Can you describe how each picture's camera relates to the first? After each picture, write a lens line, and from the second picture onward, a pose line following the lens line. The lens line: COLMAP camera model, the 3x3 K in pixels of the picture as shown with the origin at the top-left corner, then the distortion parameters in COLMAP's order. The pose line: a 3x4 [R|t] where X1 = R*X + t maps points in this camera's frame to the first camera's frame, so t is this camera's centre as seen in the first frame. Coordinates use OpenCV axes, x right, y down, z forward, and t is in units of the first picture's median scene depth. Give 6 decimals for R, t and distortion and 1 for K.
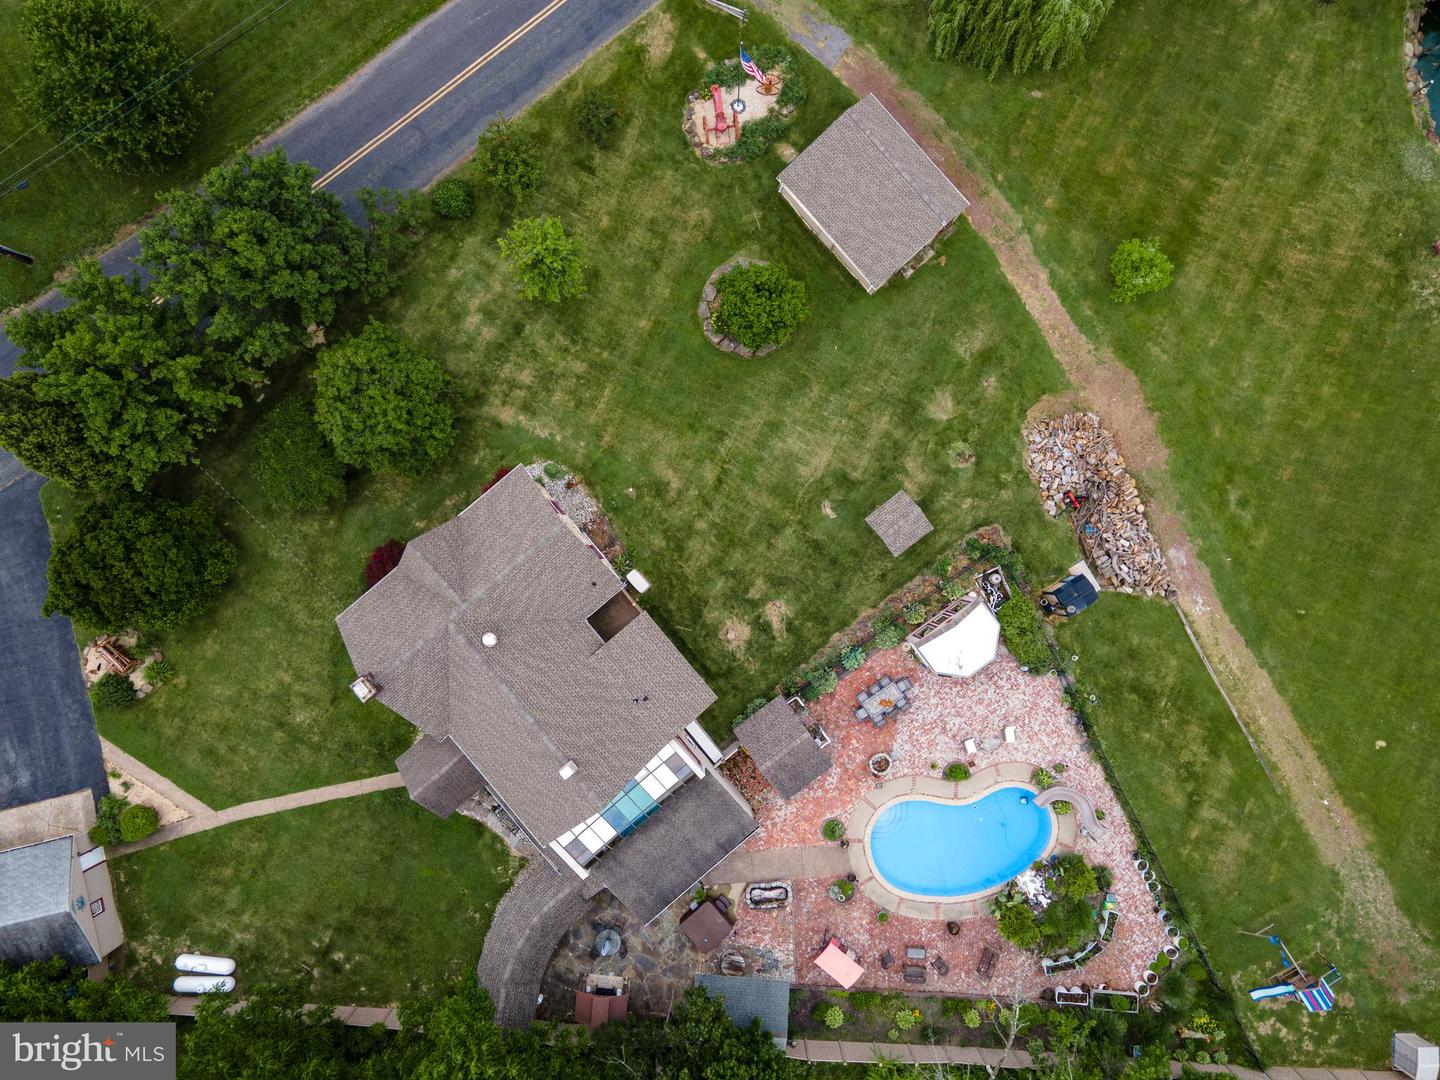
lens RADIAL K [[1046.2, 0, 714.3], [0, 1046.2, 545.2], [0, 0, 1]] dist [0.011185, 0.049984]
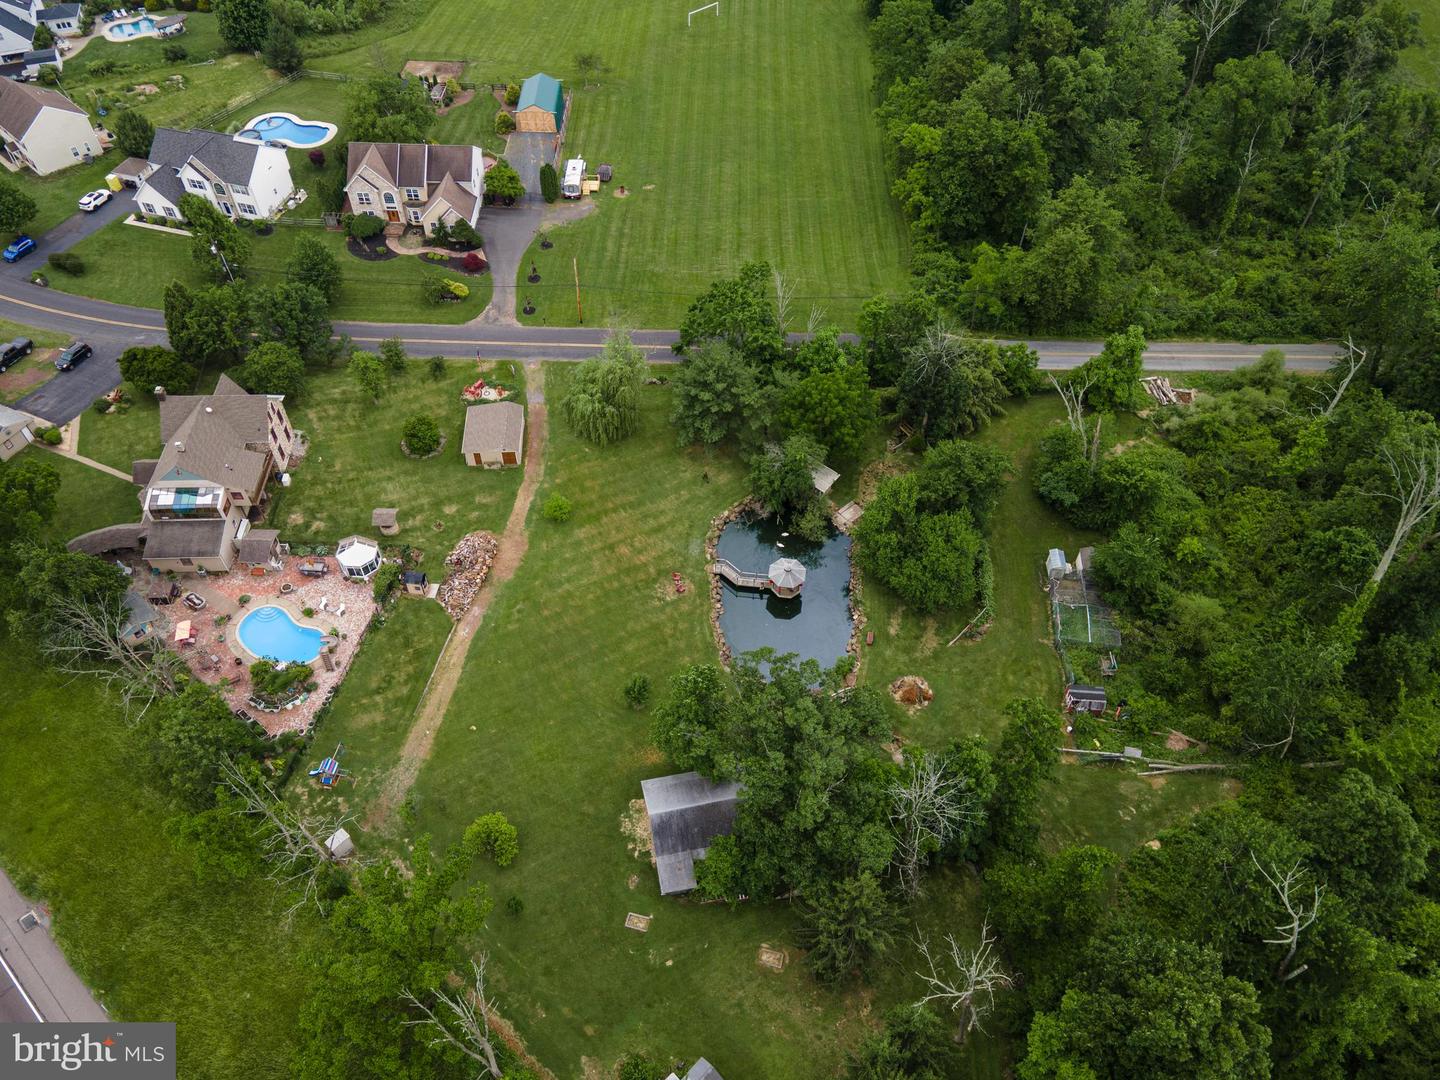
lens RADIAL K [[1046.2, 0, 714.3], [0, 1046.2, 545.2], [0, 0, 1]] dist [0.011185, 0.049984]
pose [[0.785456, 0.478580, -0.392454, 1.505843], [-0.618851, 0.598027, -0.509300, 0.658559], [-0.009042, 0.642904, 0.765894, -0.568278]]
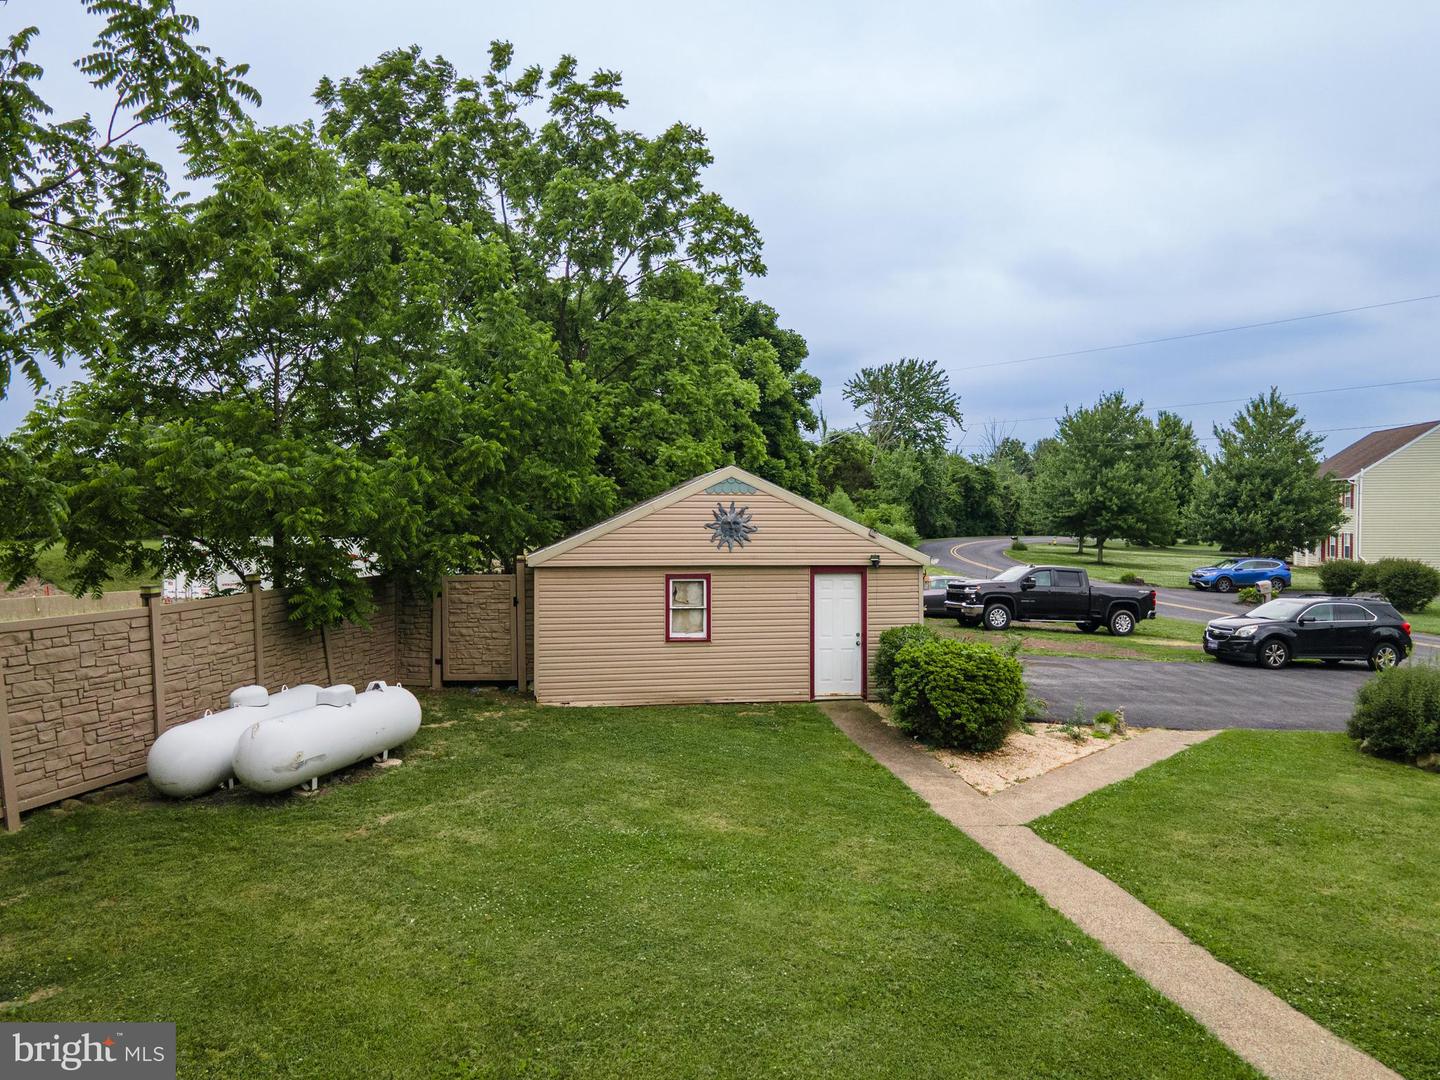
lens RADIAL K [[1048.3, 0, 701.4], [0, 1048.3, 542.7], [0, 0, 1]] dist [0.035414, 0.003512]
pose [[-0.127659, 0.023579, -0.991538, -0.267361], [-0.991805, 0.002090, 0.127743, 0.285120], [0.005084, 0.999720, 0.023119, 0.933725]]
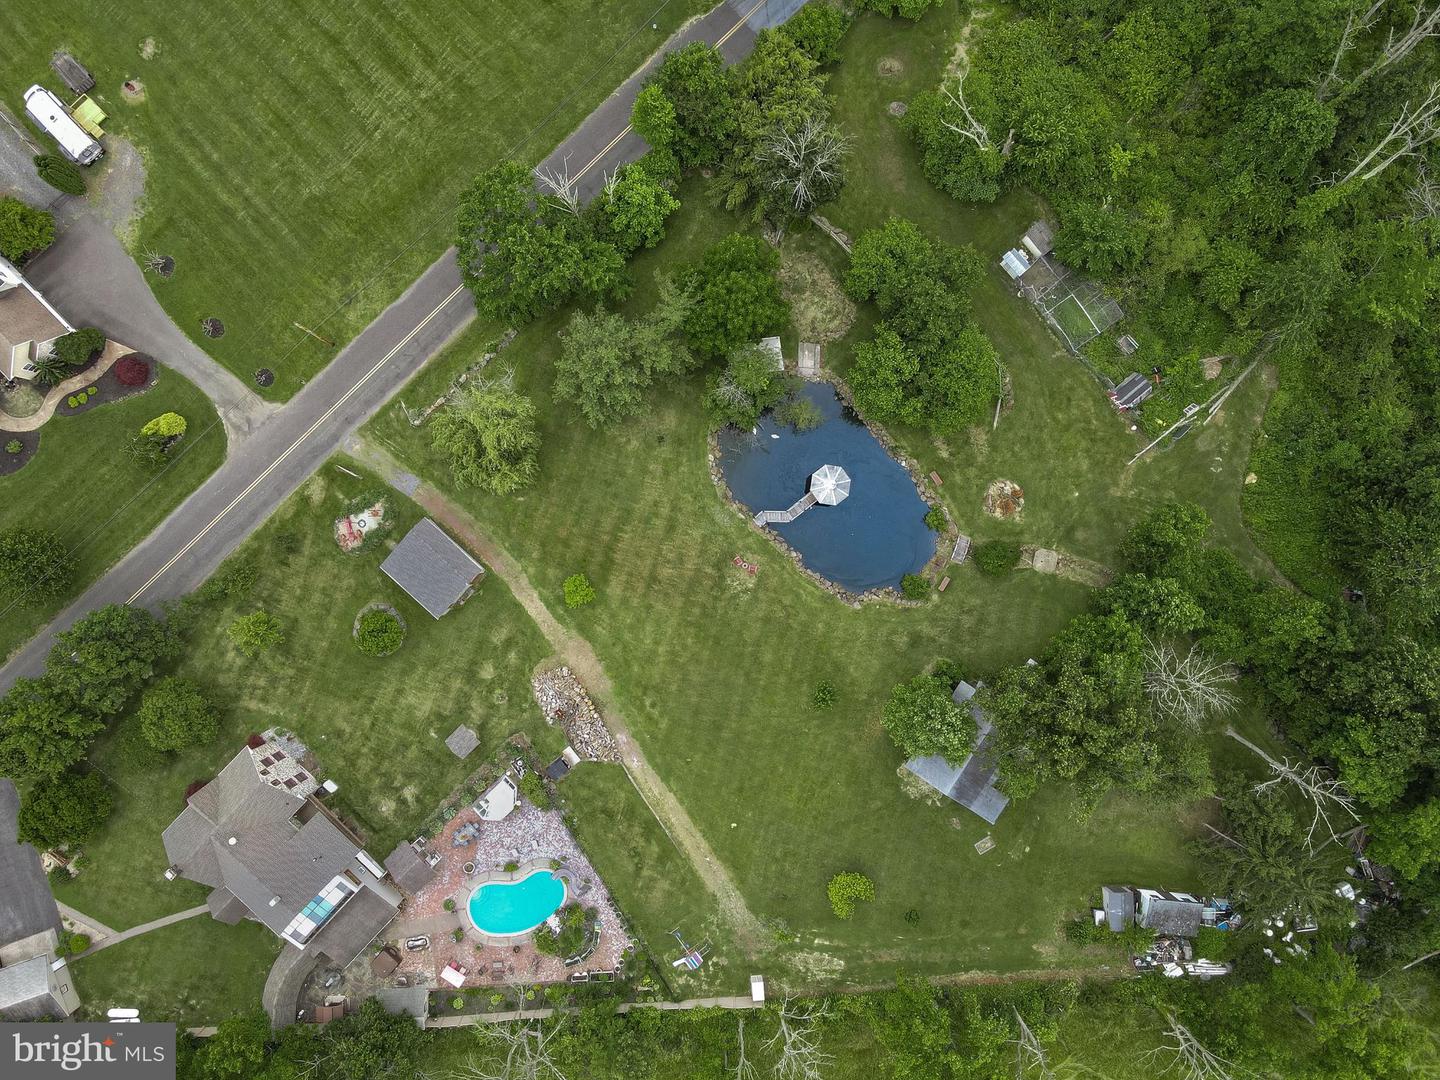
lens RADIAL K [[1050.2, 0, 720.0], [0, 1050.2, 540.0], [0, 0, 1]] dist [-0.007857, 0.038410]
pose [[0.993903, -0.110016, 0.007327, 0.648731], [0.110033, 0.993926, -0.002028, -0.319933], [-0.007060, 0.002822, 0.999971, -0.884034]]
